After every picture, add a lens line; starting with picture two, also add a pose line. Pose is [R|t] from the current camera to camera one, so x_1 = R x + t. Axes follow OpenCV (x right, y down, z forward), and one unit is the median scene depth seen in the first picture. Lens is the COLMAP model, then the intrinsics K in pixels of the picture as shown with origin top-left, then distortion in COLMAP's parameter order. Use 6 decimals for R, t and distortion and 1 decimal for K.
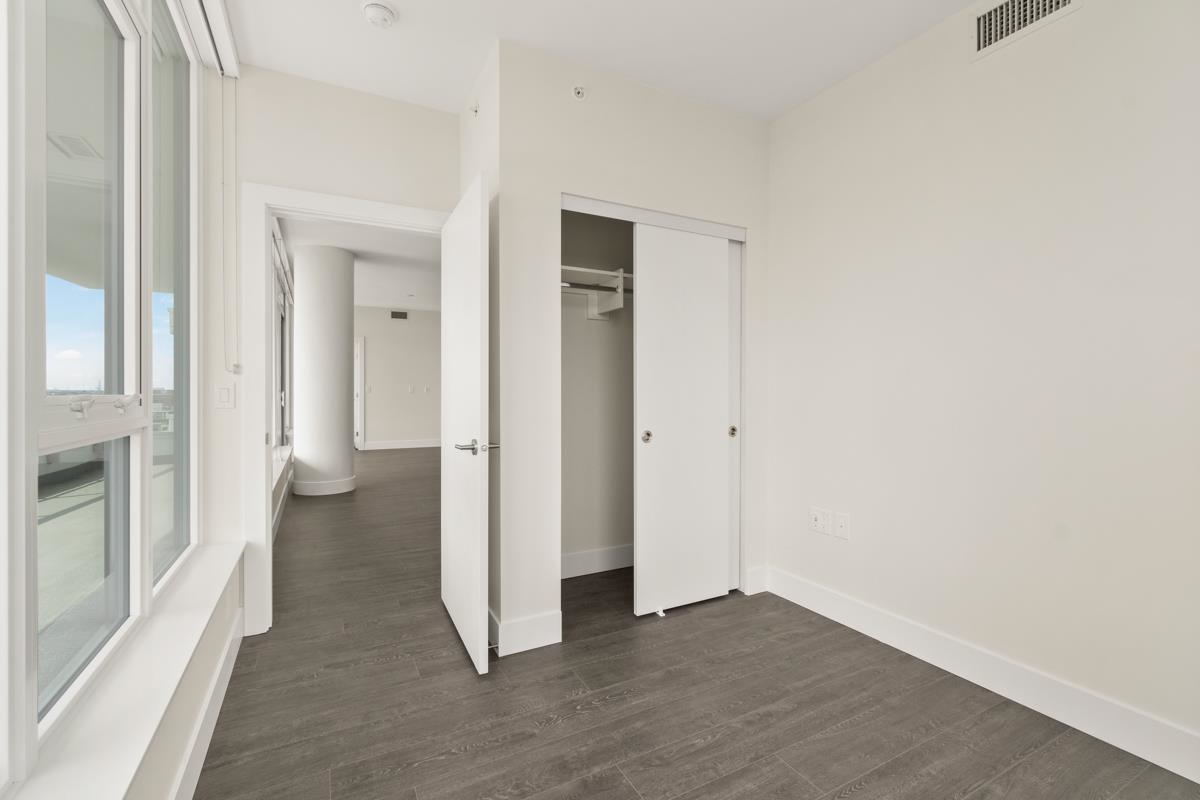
lens RADIAL K [[519.2, 0, 598.8], [0, 519.2, 393.1], [0, 0, 1]] dist [-0.003525, -0.000455]
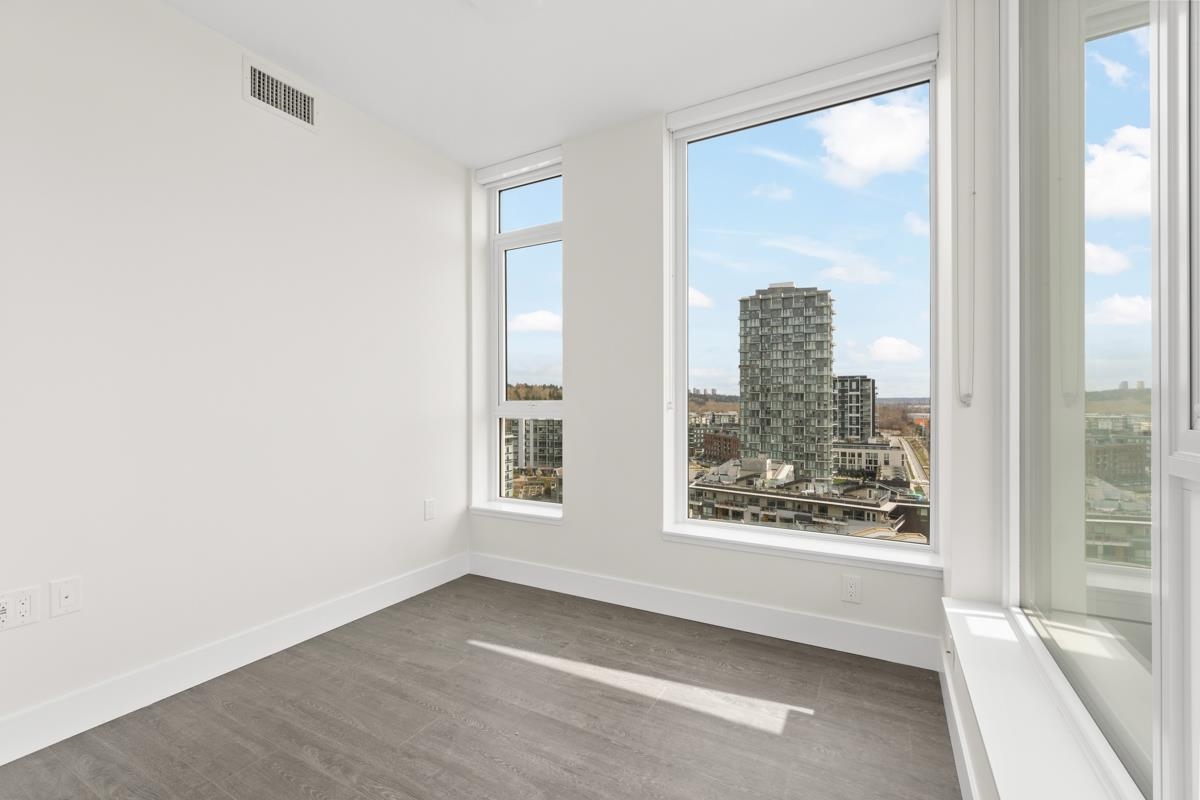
lens RADIAL K [[519.2, 0, 592.7], [0, 519.2, 392.4], [0, 0, 1]] dist [-0.003525, -0.000455]
pose [[-0.536301, 0.012689, 0.843931, -0.639890], [0.005027, 0.999917, -0.011841, 0.003367], [-0.844012, -0.002108, -0.536321, 1.046355]]
